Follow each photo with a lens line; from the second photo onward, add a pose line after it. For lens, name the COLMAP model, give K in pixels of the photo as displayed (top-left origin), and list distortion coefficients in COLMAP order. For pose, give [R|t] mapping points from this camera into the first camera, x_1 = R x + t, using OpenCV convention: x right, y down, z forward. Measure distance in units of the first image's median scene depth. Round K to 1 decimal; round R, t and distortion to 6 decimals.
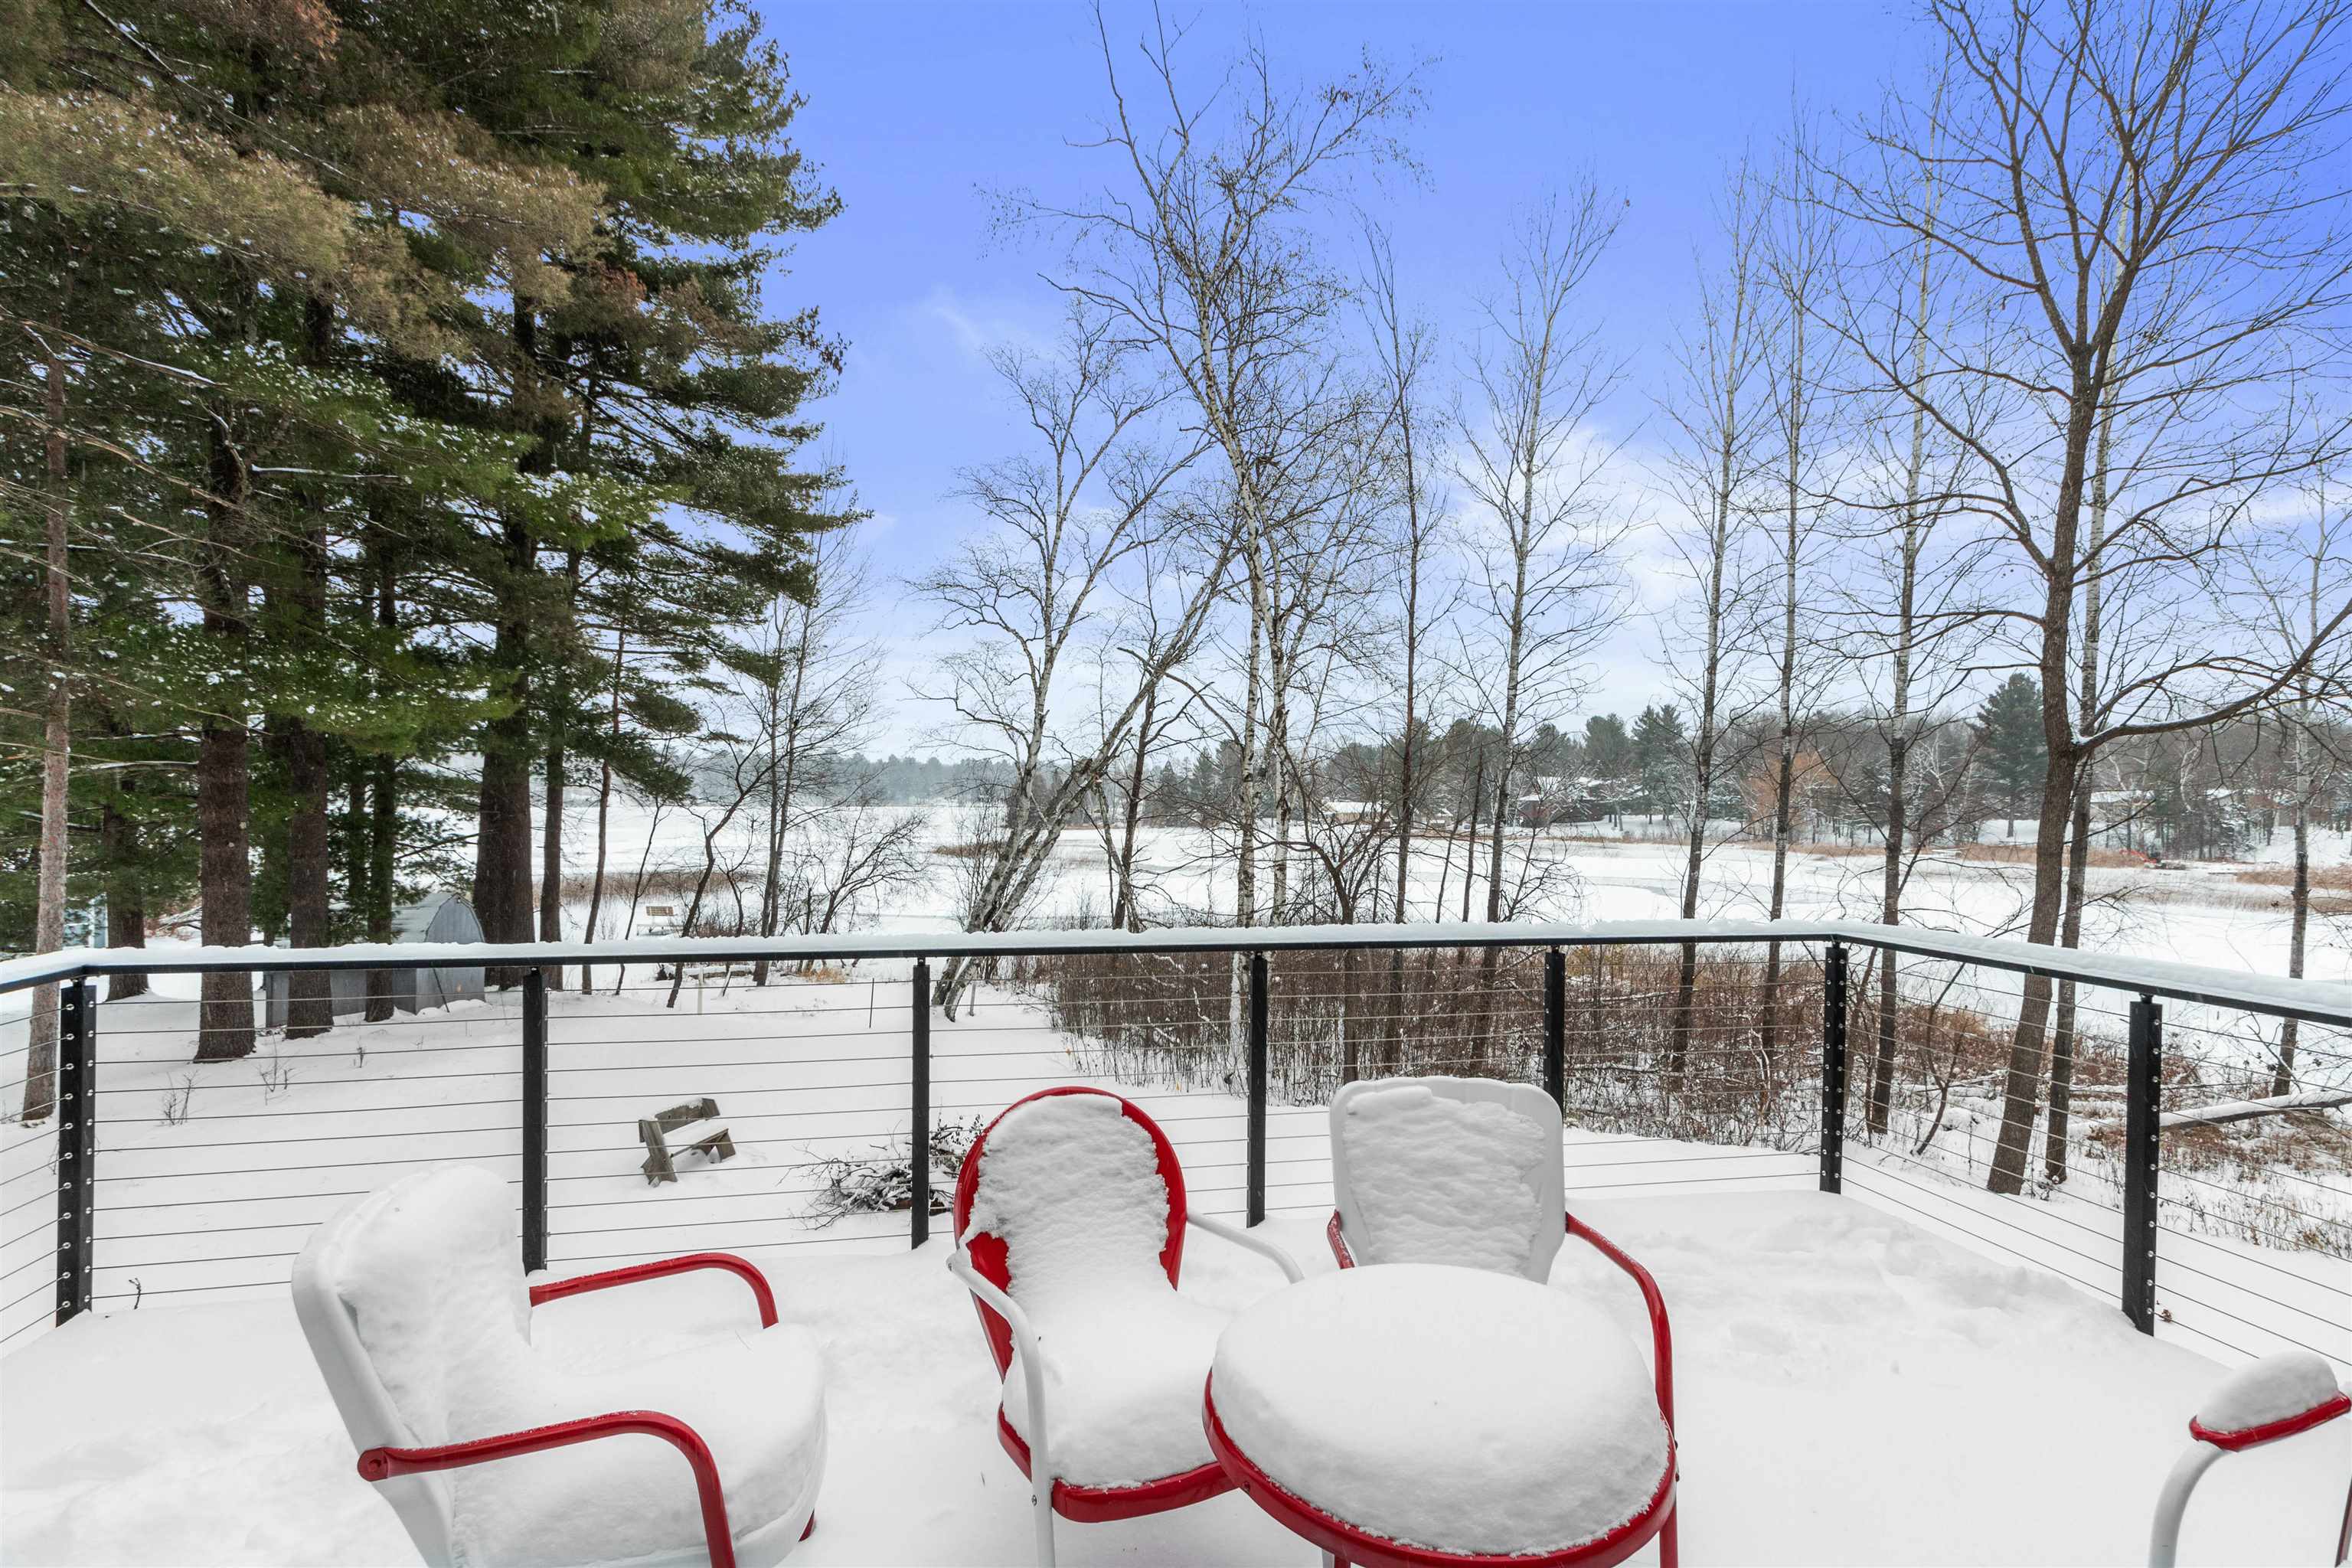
lens RADIAL K [[1088.8, 0, 1174.9], [0, 1088.8, 804.4], [0, 0, 1]] dist [0.004753, -0.000490]
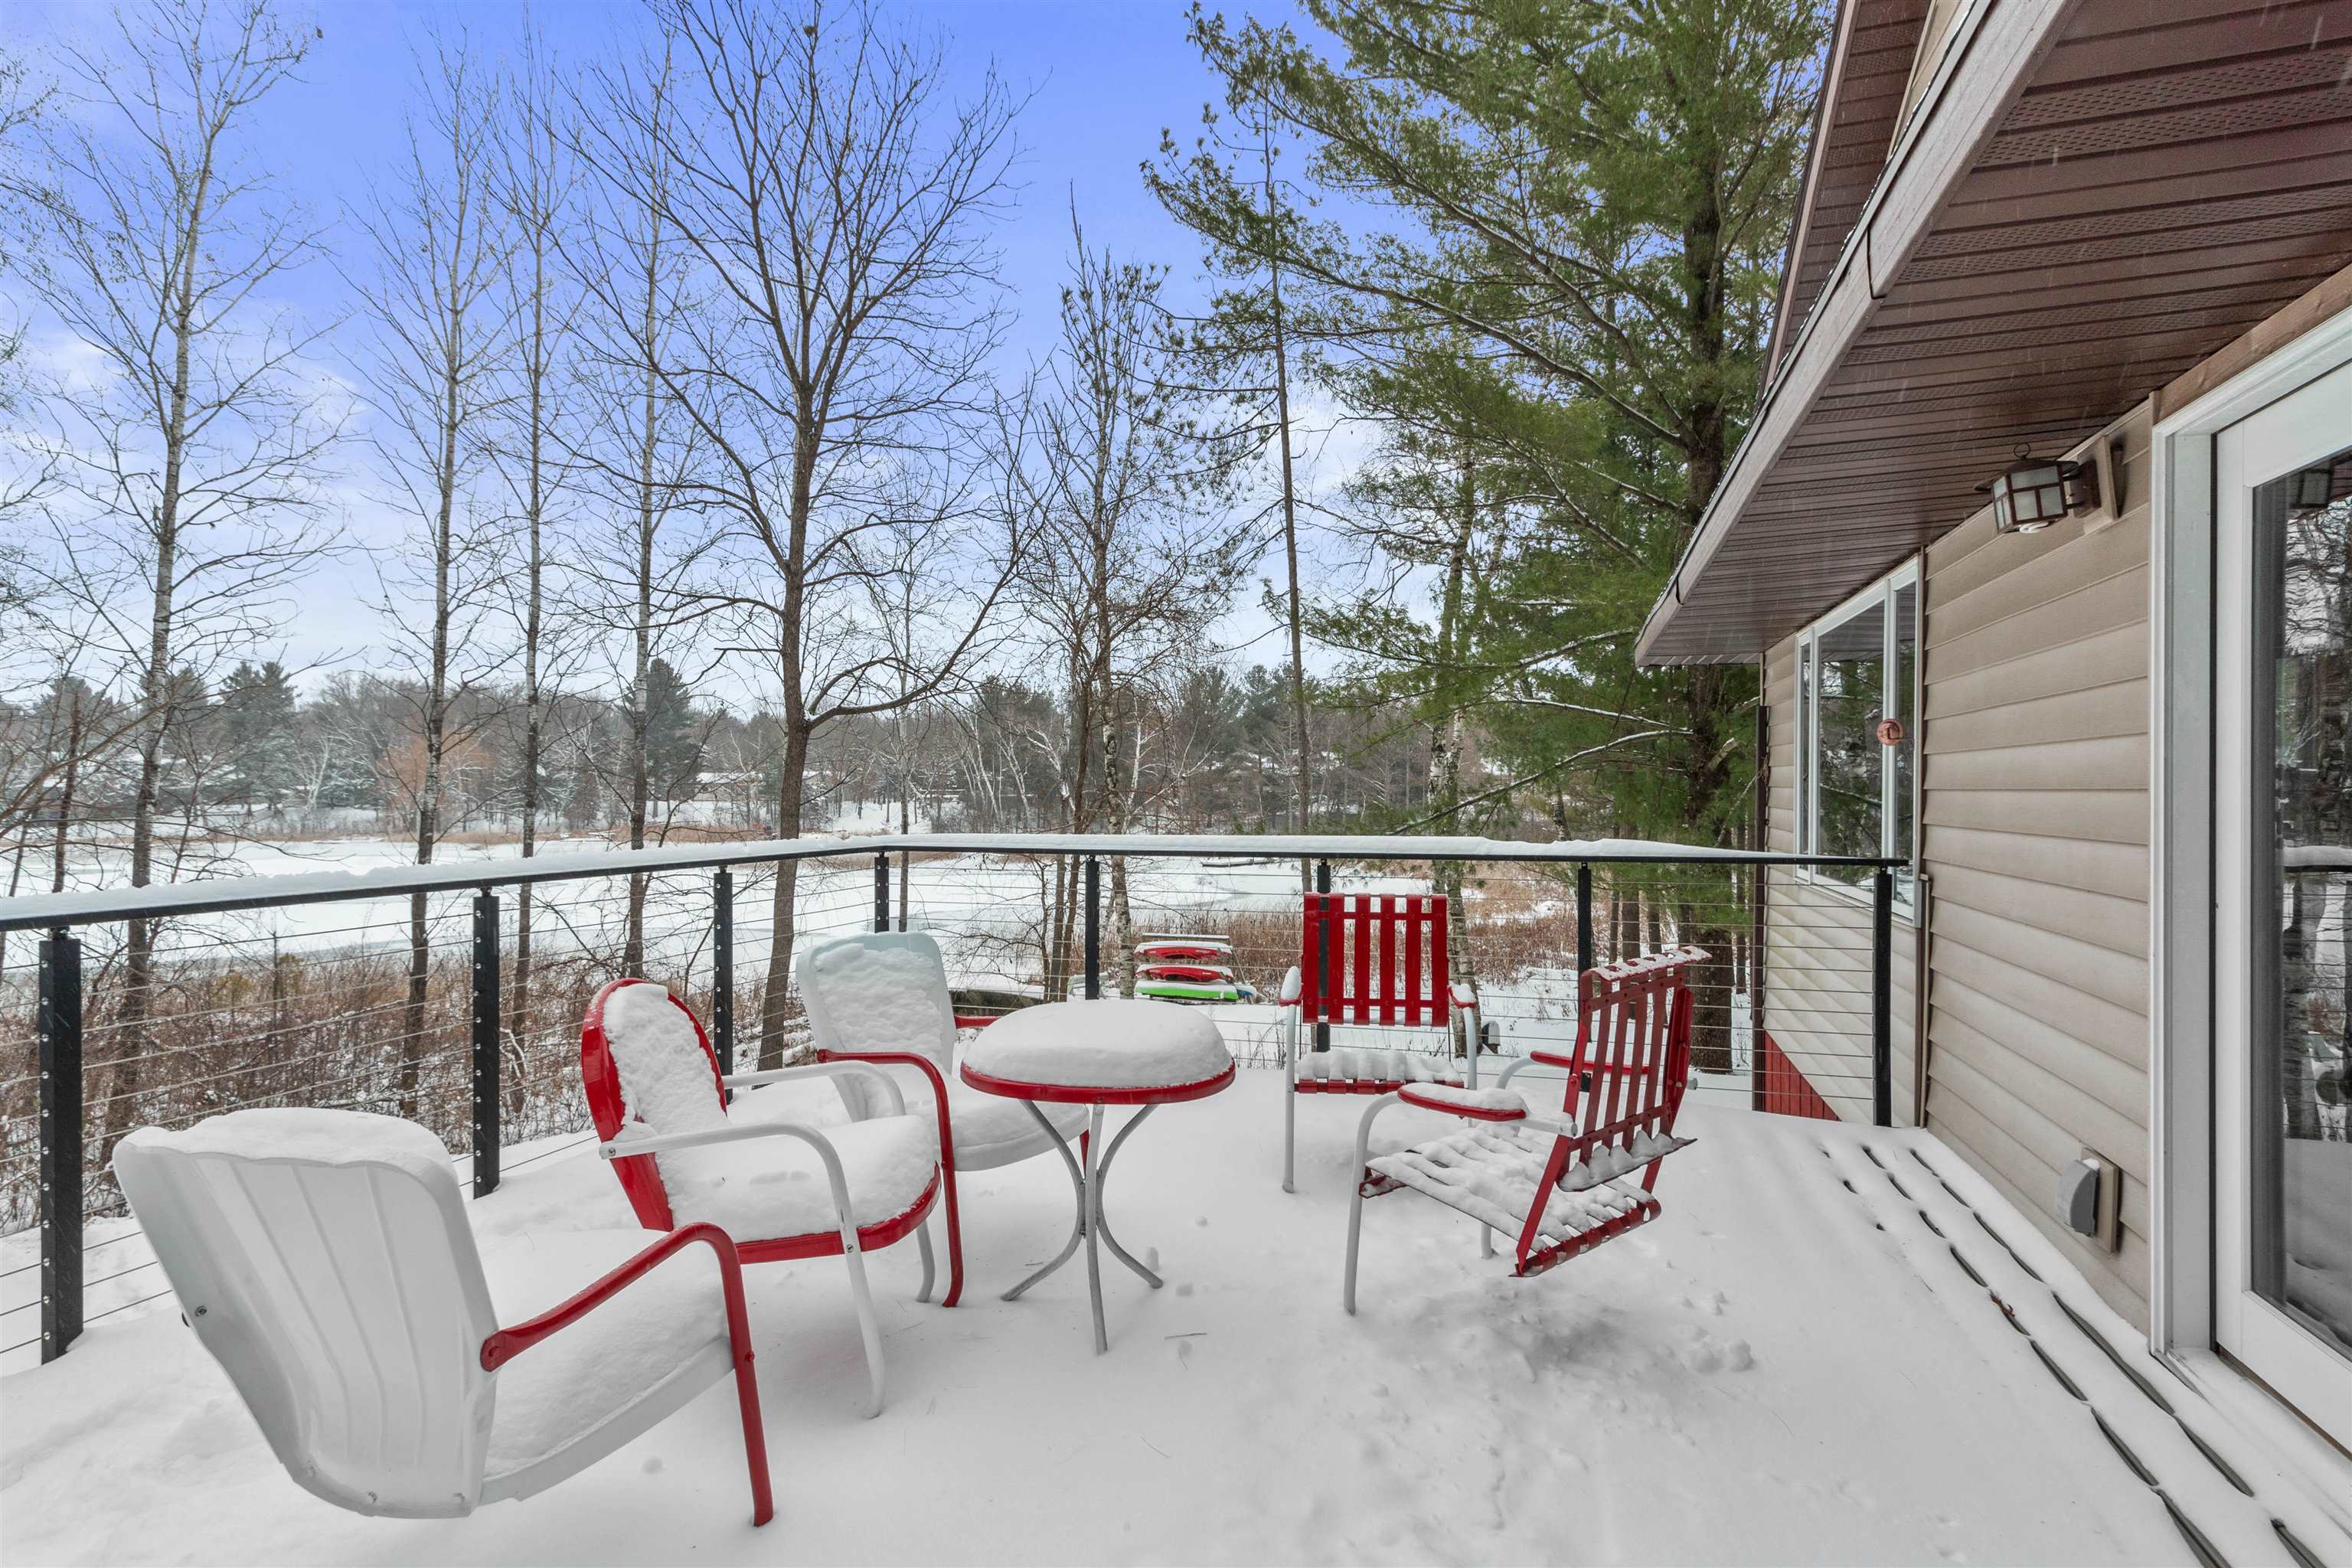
lens RADIAL K [[1231.2, 0, 1180.0], [0, 1231.2, 796.4], [0, 0, 1]] dist [0.012759, -0.002542]
pose [[0.486229, -0.016479, 0.873676, -0.089449], [0.011376, 0.999857, 0.012528, 0.008972], [-0.873757, 0.003848, 0.486347, 0.000021]]
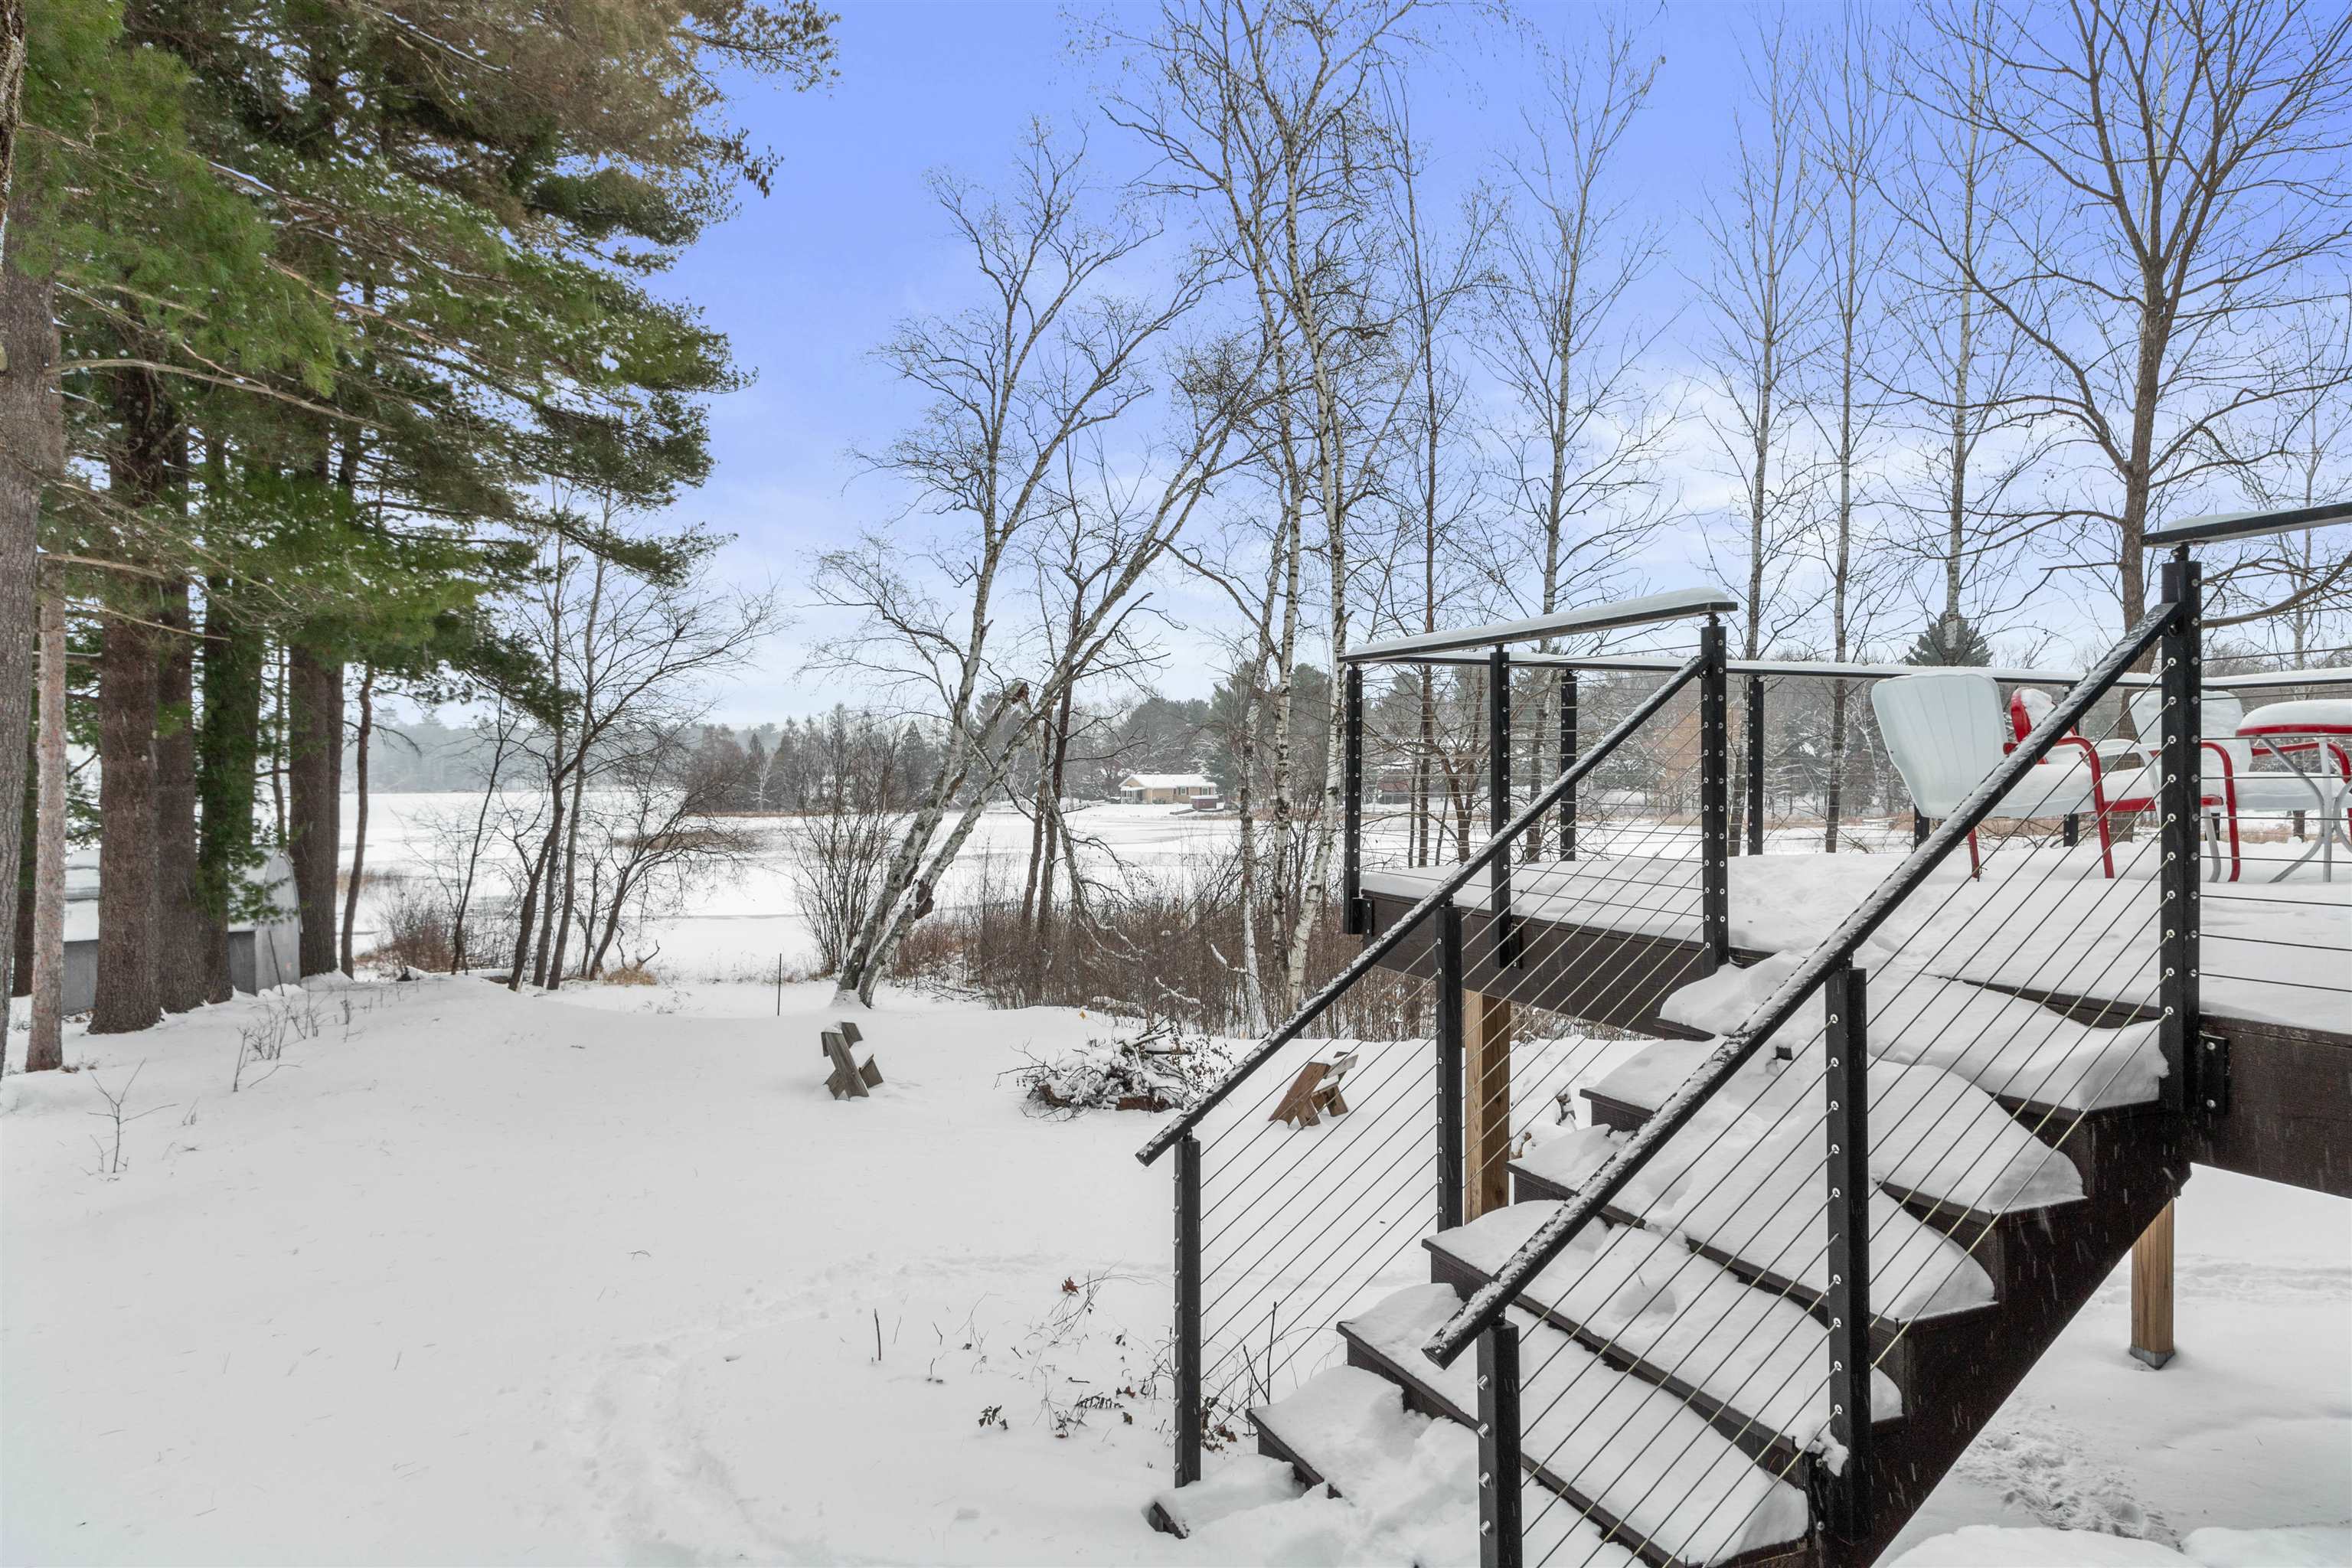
lens RADIAL K [[1479.9, 0, 1177.4], [0, 1479.9, 794.9], [0, 0, 1]] dist [0.010650, -0.005436]
pose [[0.982671, -0.013655, 0.184855, -0.224291], [0.012334, 0.999890, 0.008292, 0.044437], [-0.184947, -0.005868, 0.982731, -0.143389]]
